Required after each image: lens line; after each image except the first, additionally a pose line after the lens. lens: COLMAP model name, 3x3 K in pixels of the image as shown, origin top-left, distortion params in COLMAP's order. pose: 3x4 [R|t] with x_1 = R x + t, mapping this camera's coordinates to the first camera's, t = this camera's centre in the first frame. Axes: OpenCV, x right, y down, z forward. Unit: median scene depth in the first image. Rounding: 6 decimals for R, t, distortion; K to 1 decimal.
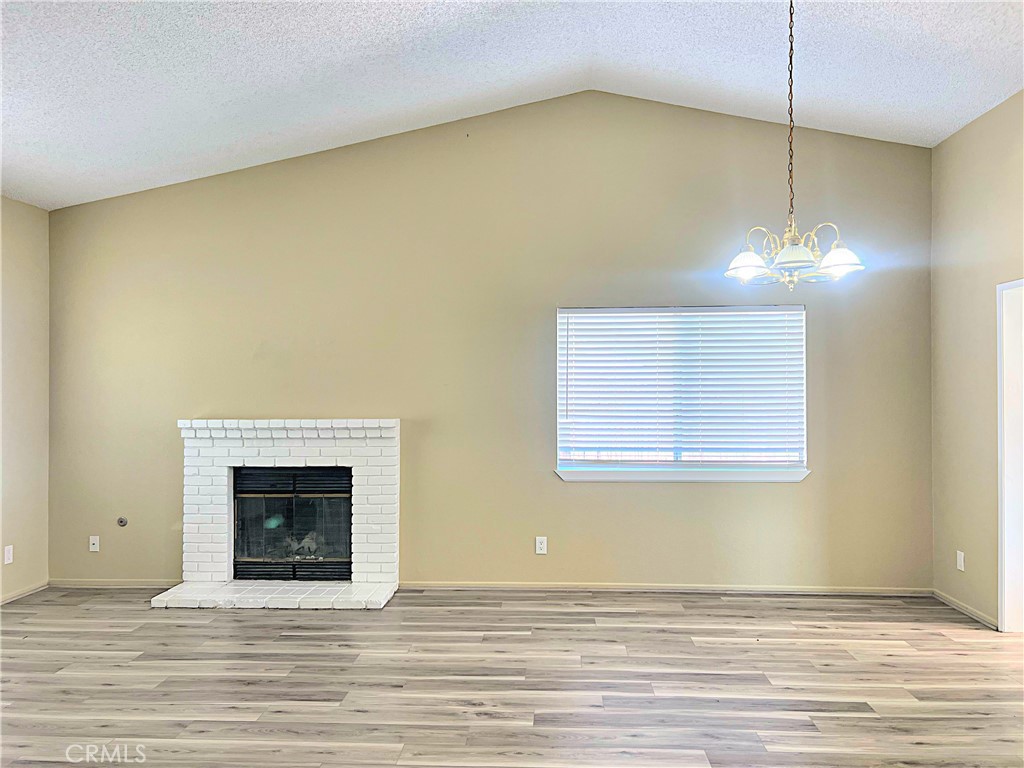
lens RADIAL K [[778.8, 0, 508.2], [0, 778.8, 386.8], [0, 0, 1]] dist [0.076423, -0.088297]
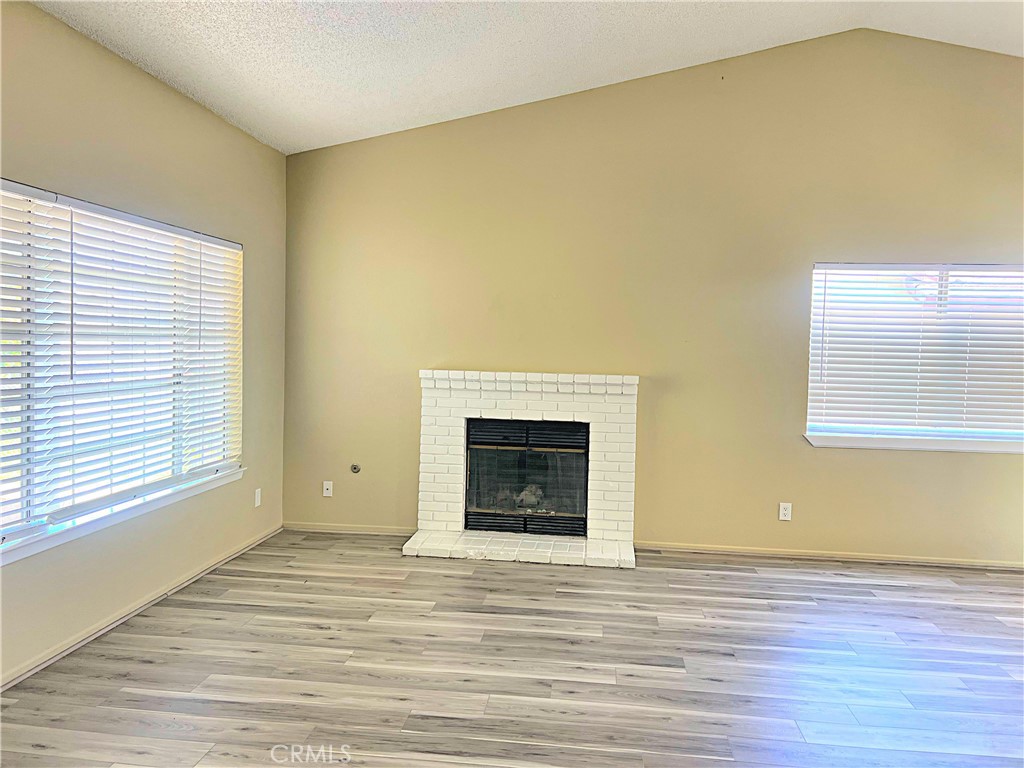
lens RADIAL K [[778.8, 0, 507.1], [0, 778.8, 373.7], [0, 0, 1]] dist [0.076423, -0.088297]
pose [[0.997871, 0.029875, -0.057974, -0.268571], [-0.027084, 0.998463, 0.048350, -0.004025], [0.059329, -0.046677, 0.997147, 0.021758]]
